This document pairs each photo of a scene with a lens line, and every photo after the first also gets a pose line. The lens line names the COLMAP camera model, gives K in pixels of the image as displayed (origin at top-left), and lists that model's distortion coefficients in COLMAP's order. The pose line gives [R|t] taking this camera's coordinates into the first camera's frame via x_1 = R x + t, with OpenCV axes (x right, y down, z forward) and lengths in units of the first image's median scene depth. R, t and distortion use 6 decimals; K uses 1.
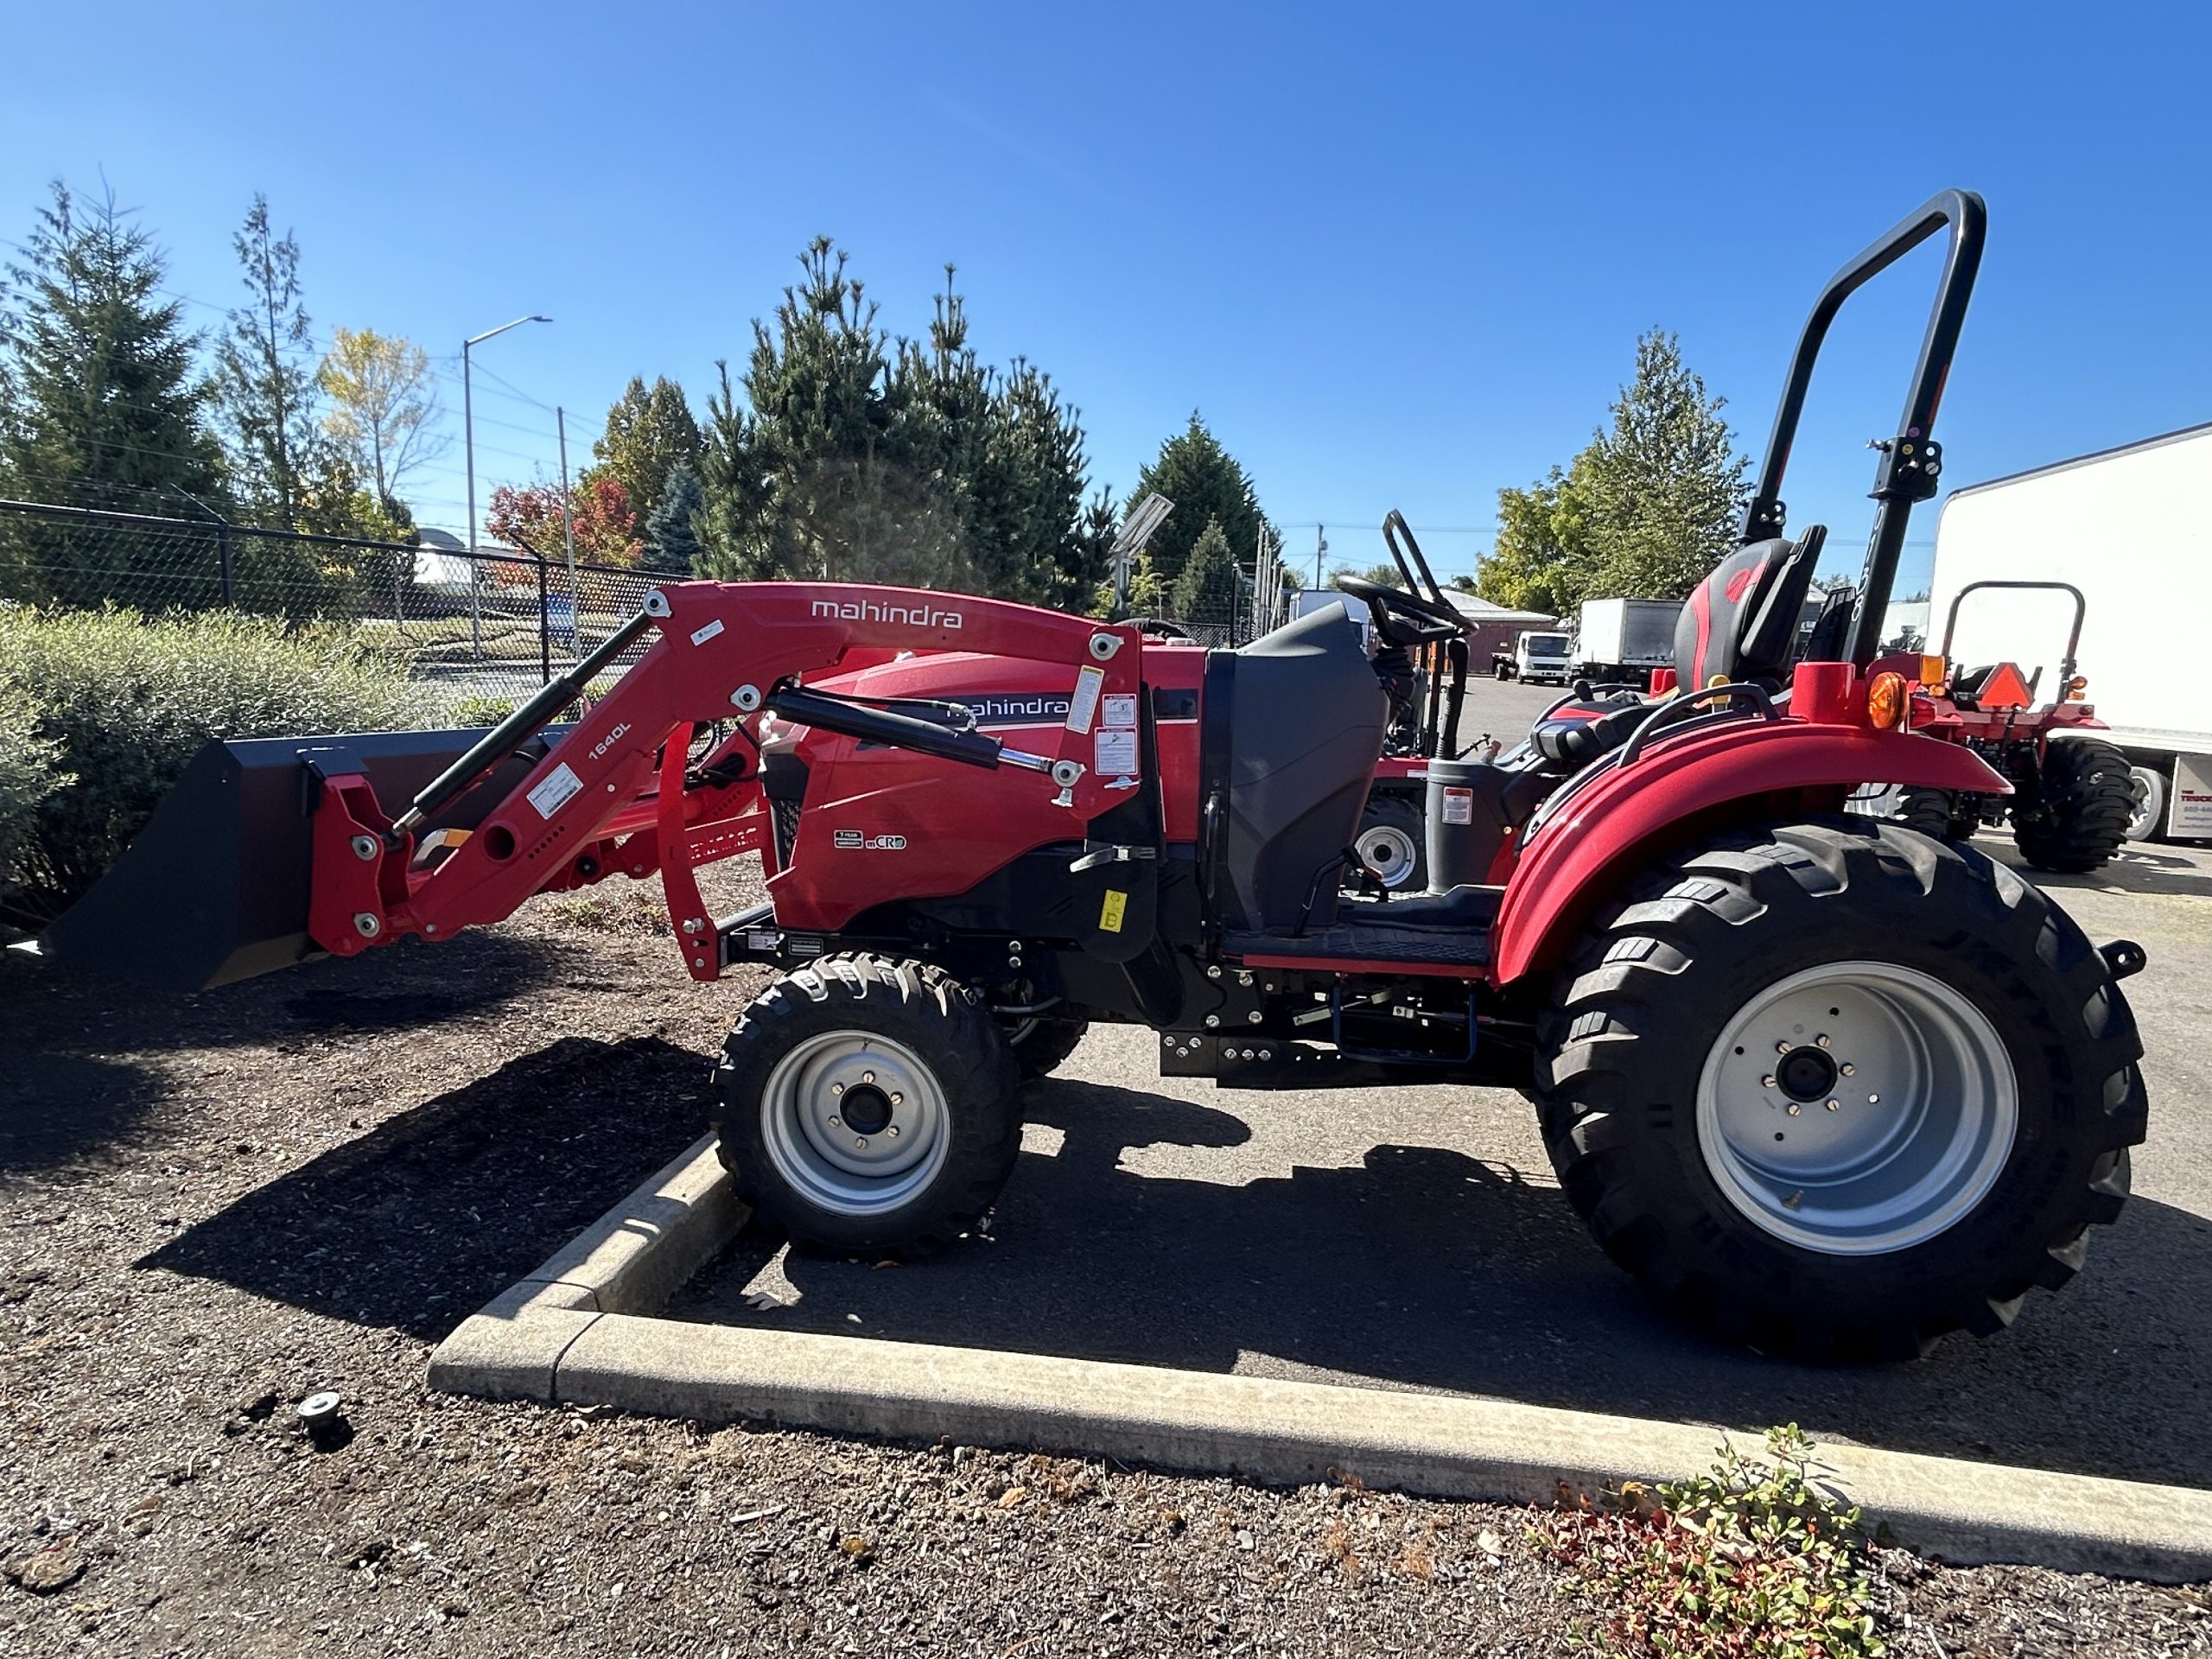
lens RADIAL K [[1326.5, 0, 1098.2], [0, 1326.5, 815.0], [0, 0, 1]] dist [-0.000434, -0.005749]
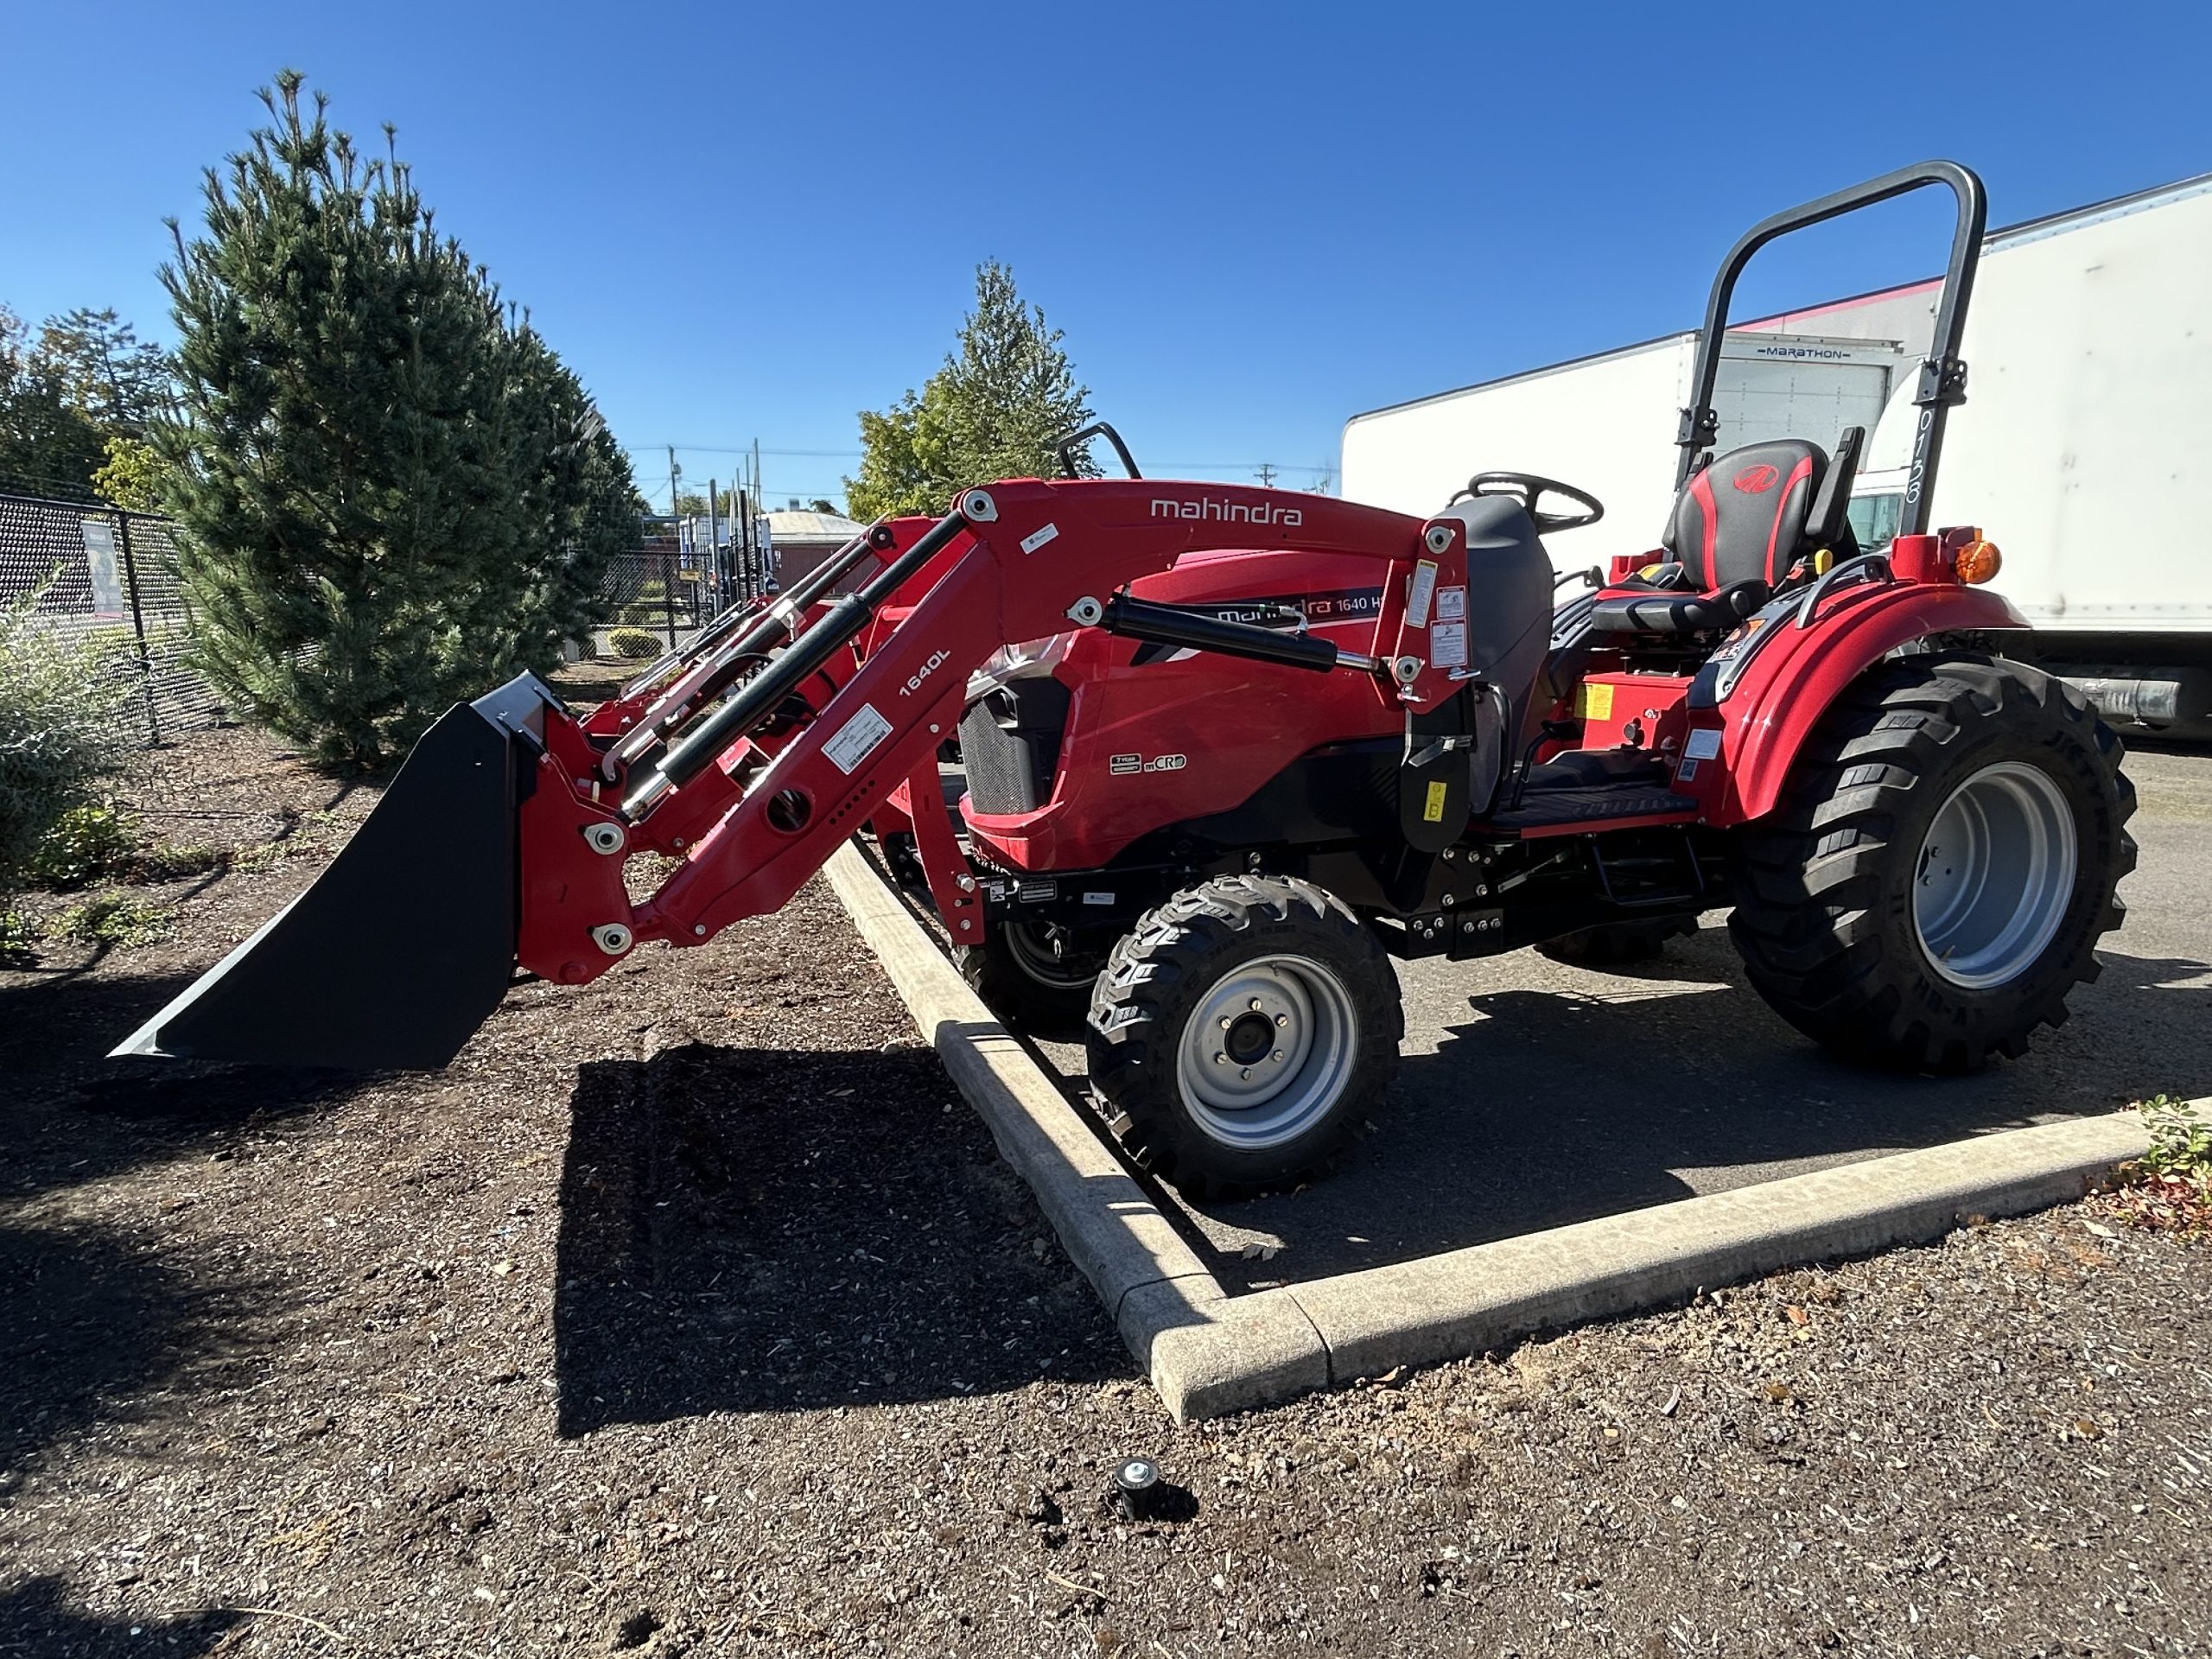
lens RADIAL K [[1326.5, 0, 1111.5], [0, 1326.5, 815.3], [0, 0, 1]] dist [-0.000434, -0.005749]
pose [[0.883363, -0.121184, 0.452751, -0.673283], [0.096484, 0.992324, 0.077357, -0.020283], [-0.458650, -0.024651, 0.888275, 0.203869]]
